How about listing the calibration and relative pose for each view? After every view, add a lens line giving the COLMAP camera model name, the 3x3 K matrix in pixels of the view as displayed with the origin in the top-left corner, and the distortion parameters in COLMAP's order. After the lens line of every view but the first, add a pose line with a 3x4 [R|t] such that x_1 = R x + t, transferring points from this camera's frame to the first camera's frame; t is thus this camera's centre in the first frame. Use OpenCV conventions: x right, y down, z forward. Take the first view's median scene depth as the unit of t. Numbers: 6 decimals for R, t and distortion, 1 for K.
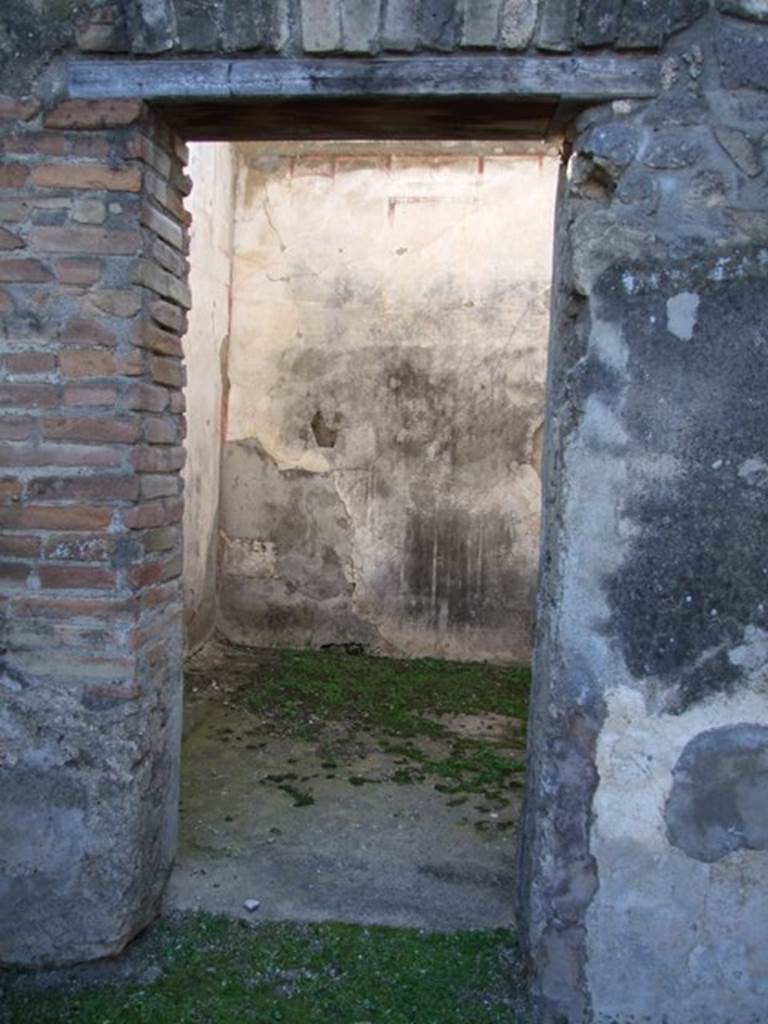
lens RADIAL K [[823.7, 0, 373.3], [0, 823.7, 508.4], [0, 0, 1]] dist [-0.047764, 0.037876]
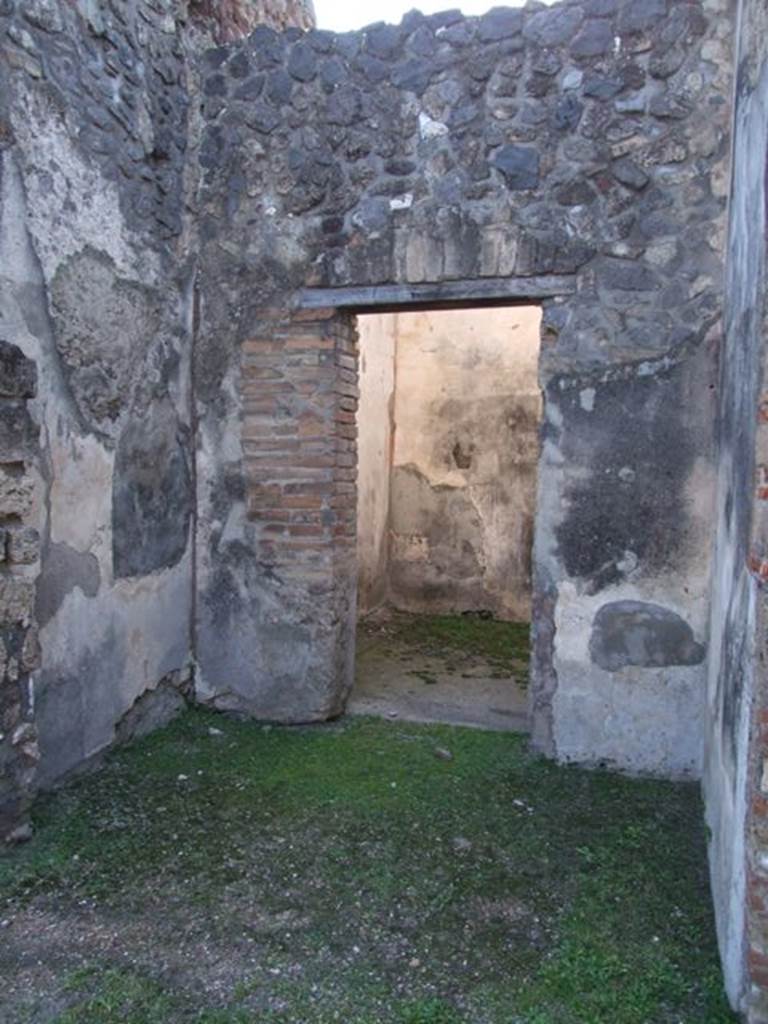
lens RADIAL K [[823.7, 0, 387.4], [0, 823.7, 511.7], [0, 0, 1]] dist [-0.047764, 0.037876]
pose [[0.977711, -0.009977, -0.209717, 0.289249], [0.004507, 0.999637, -0.026544, 0.092440], [0.209906, 0.025008, 0.977402, -1.035824]]
